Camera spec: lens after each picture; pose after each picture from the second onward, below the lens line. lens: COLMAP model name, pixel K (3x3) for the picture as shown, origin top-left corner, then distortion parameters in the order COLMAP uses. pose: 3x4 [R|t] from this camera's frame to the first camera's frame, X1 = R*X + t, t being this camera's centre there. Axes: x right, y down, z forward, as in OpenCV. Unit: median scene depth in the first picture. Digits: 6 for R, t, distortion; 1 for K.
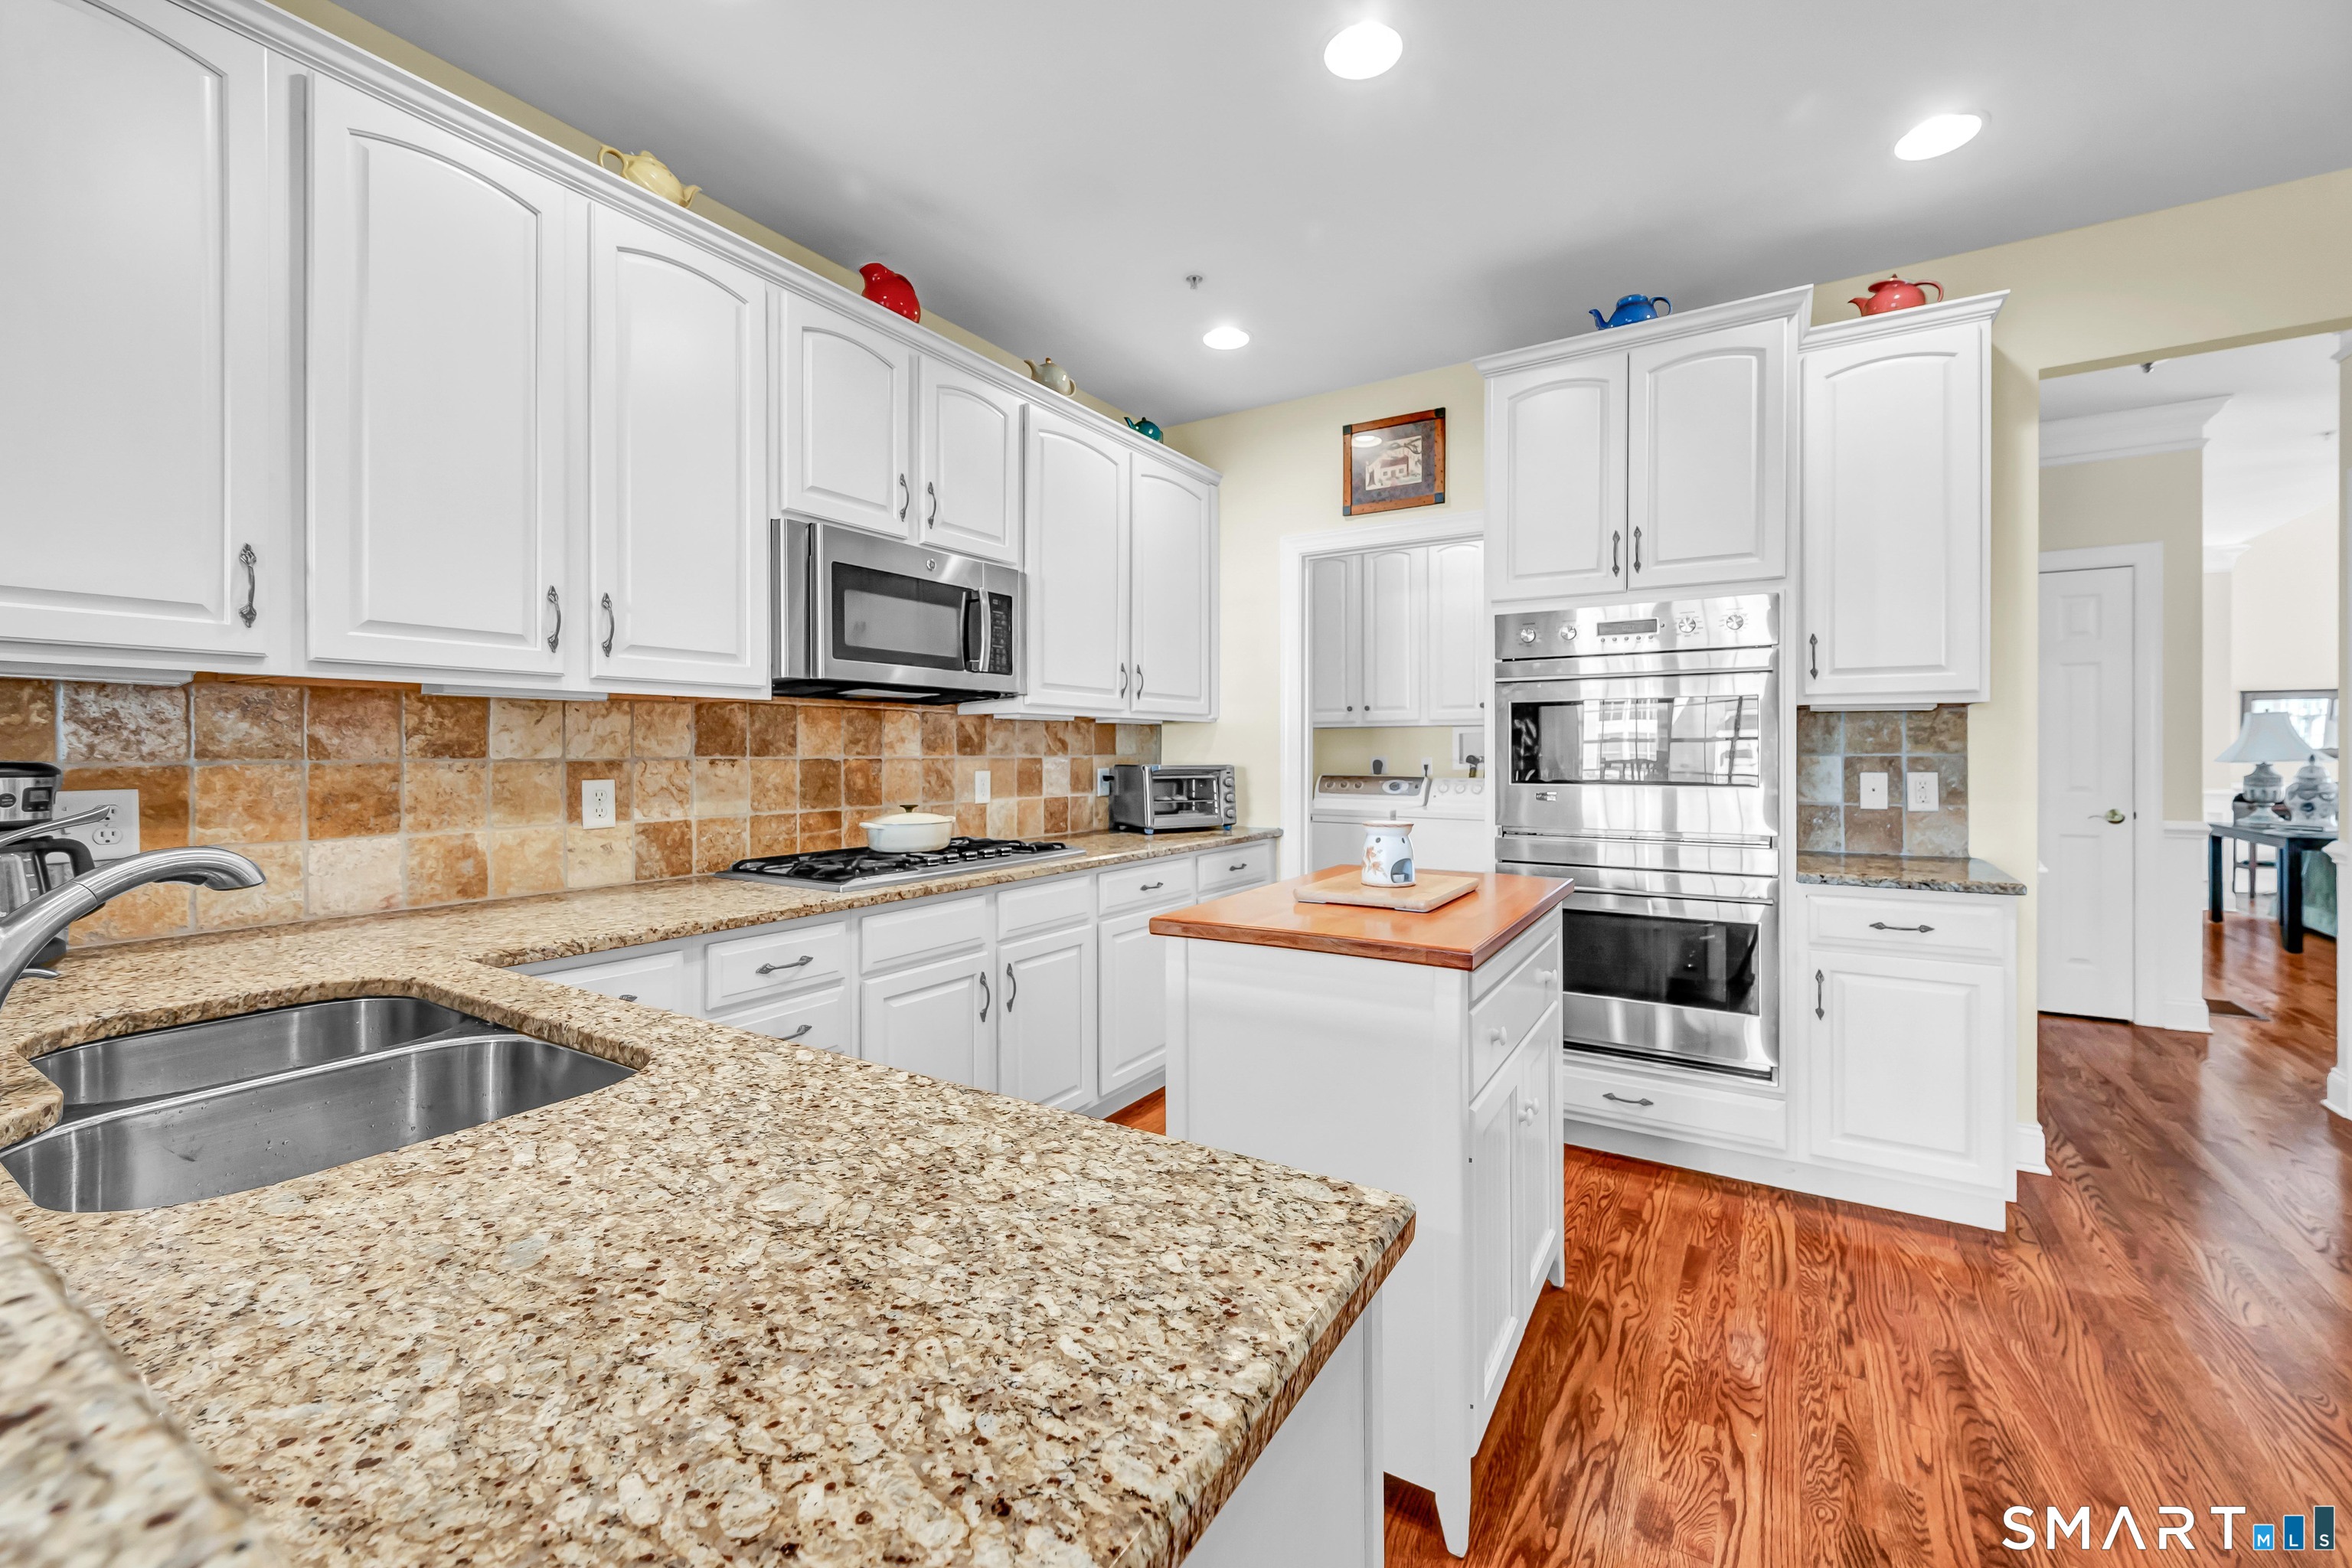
lens RADIAL K [[949.7, 0, 1181.3], [0, 949.7, 757.4], [0, 0, 1]] dist [-0.000421, -0.000214]
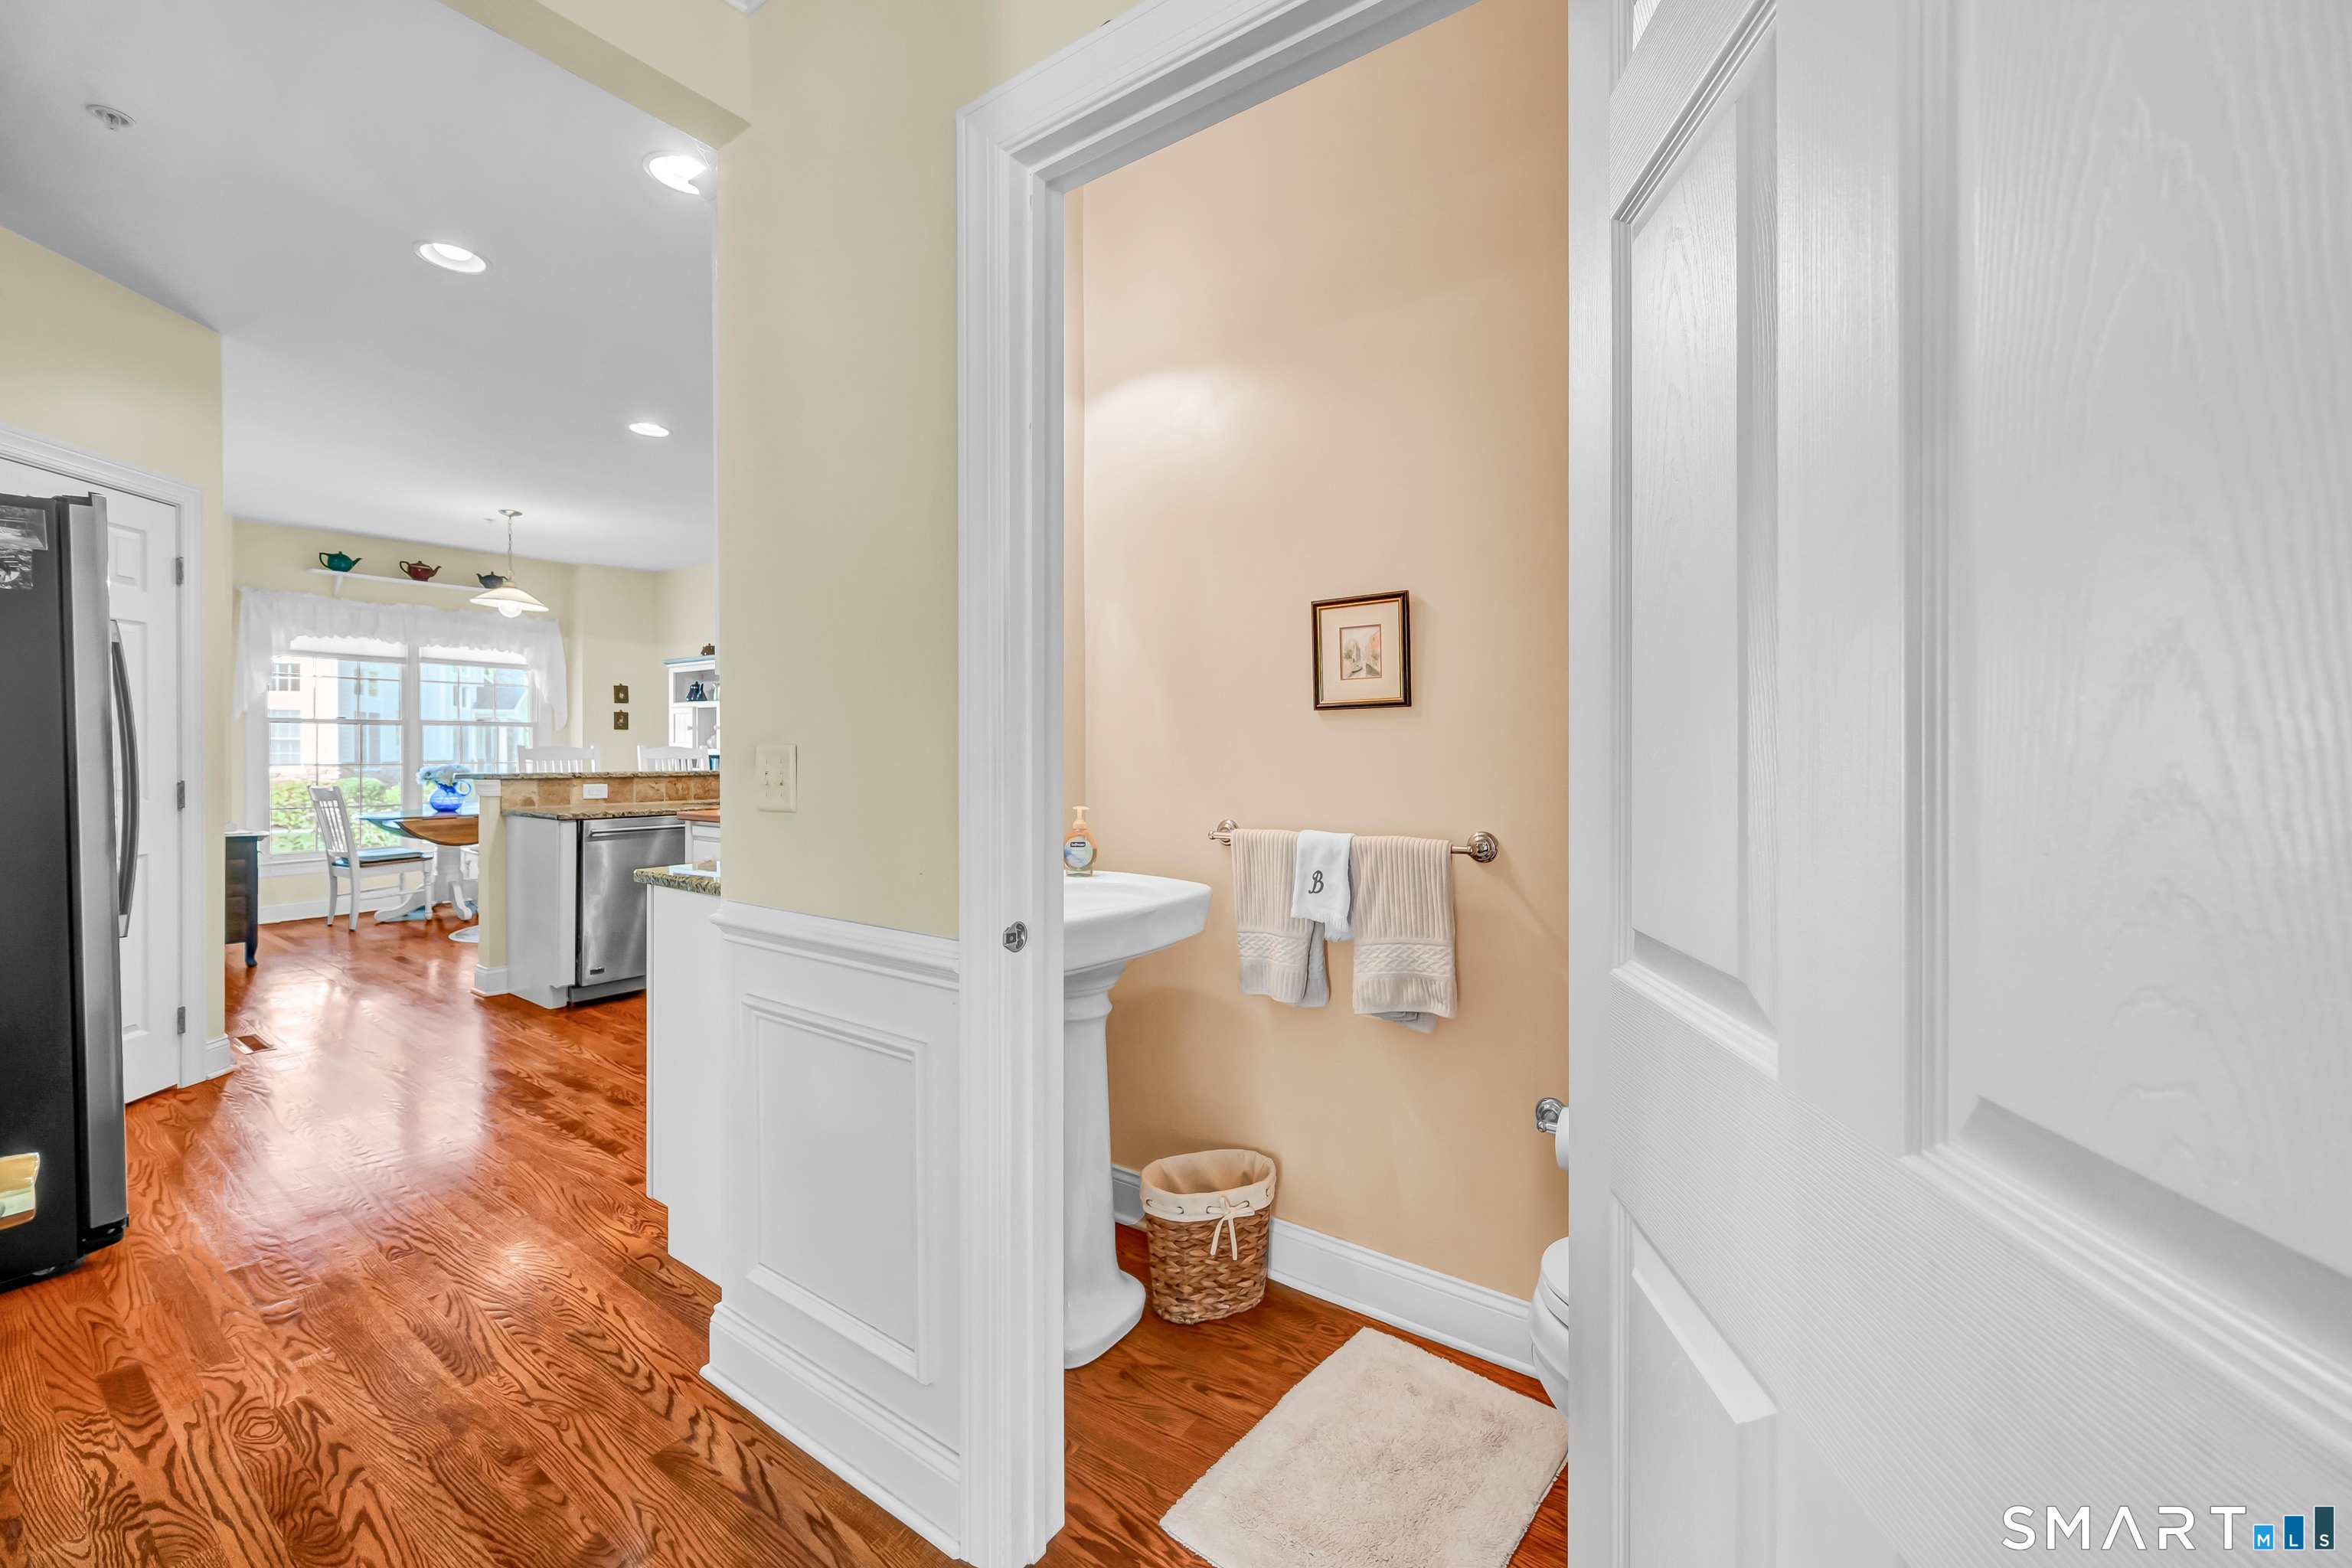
lens RADIAL K [[939.7, 0, 1176.0], [0, 939.7, 754.6], [0, 0, 1]] dist [-0.000662, -0.000004]
pose [[-0.064613, 0.006698, -0.997888, 1.641016], [-0.005827, 0.999958, 0.007090, 0.002682], [0.997893, 0.006273, -0.064571, 1.456850]]
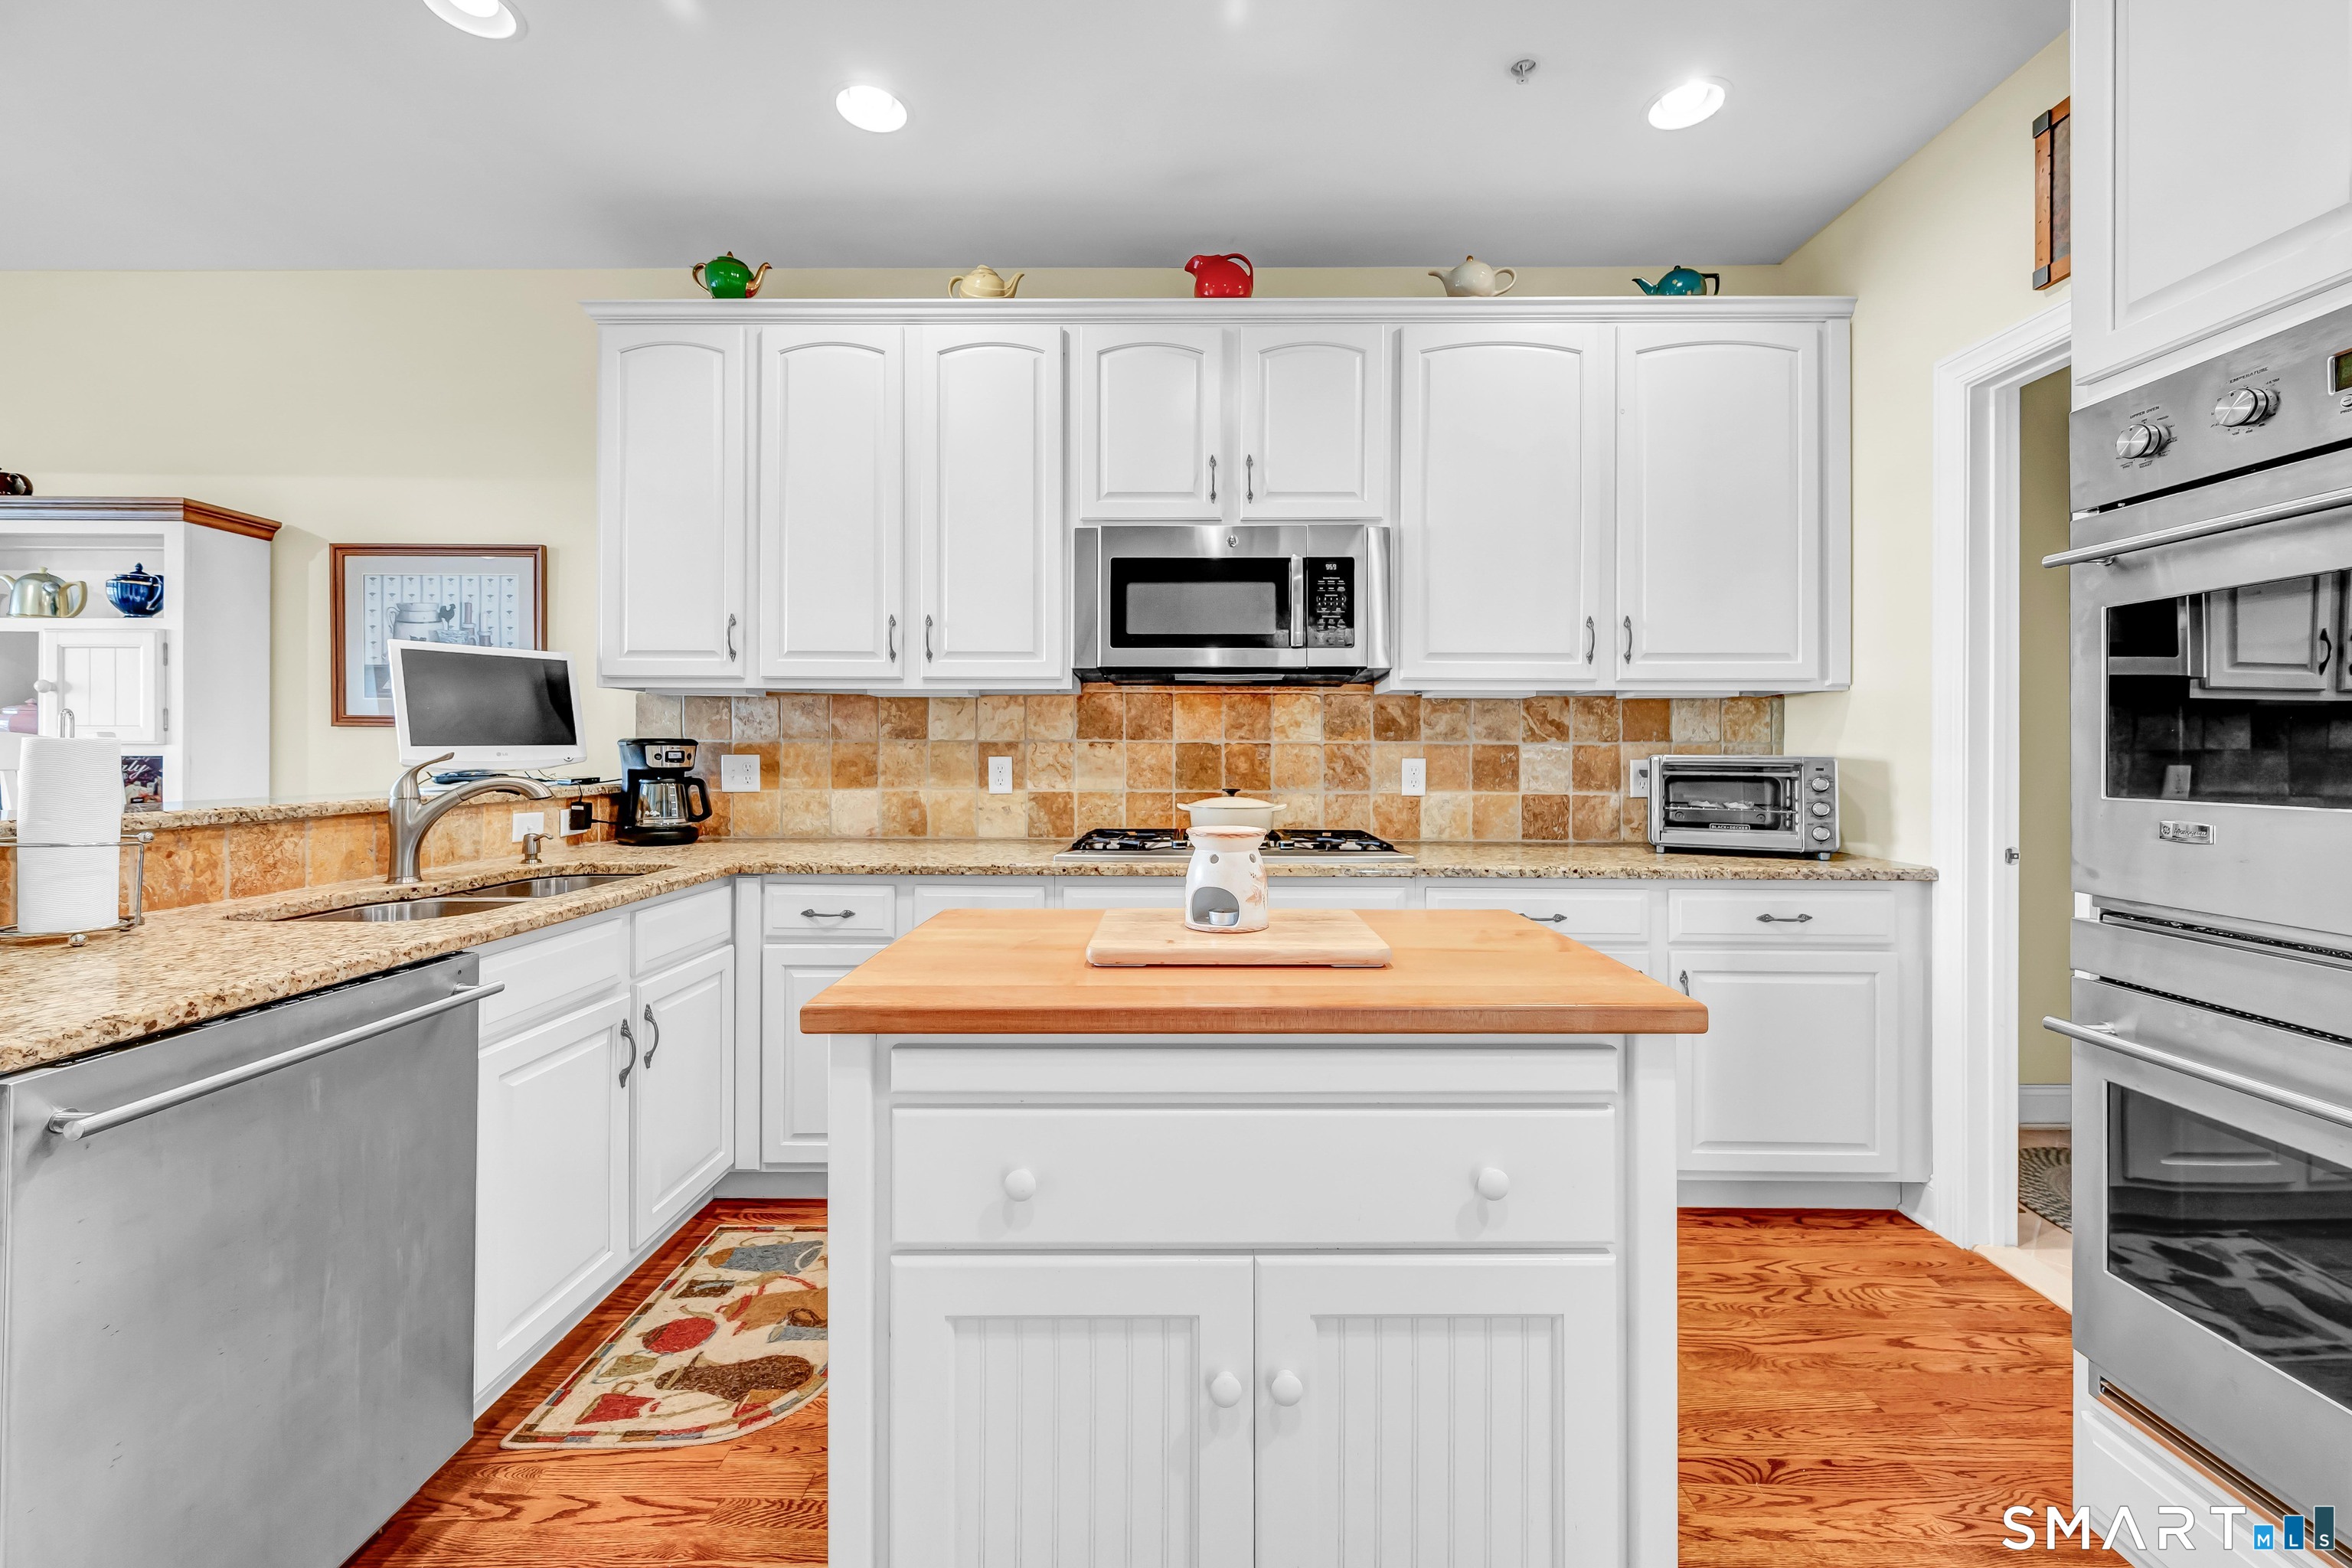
lens RADIAL K [[937.9, 0, 1174.4], [0, 937.9, 749.4], [0, 0, 1]] dist [-0.000551, -0.000252]
pose [[0.520536, 0.003255, -0.853834, 0.551869], [-0.009251, 0.999956, -0.001827, 0.012400], [0.853790, 0.008850, 0.520543, 0.479411]]
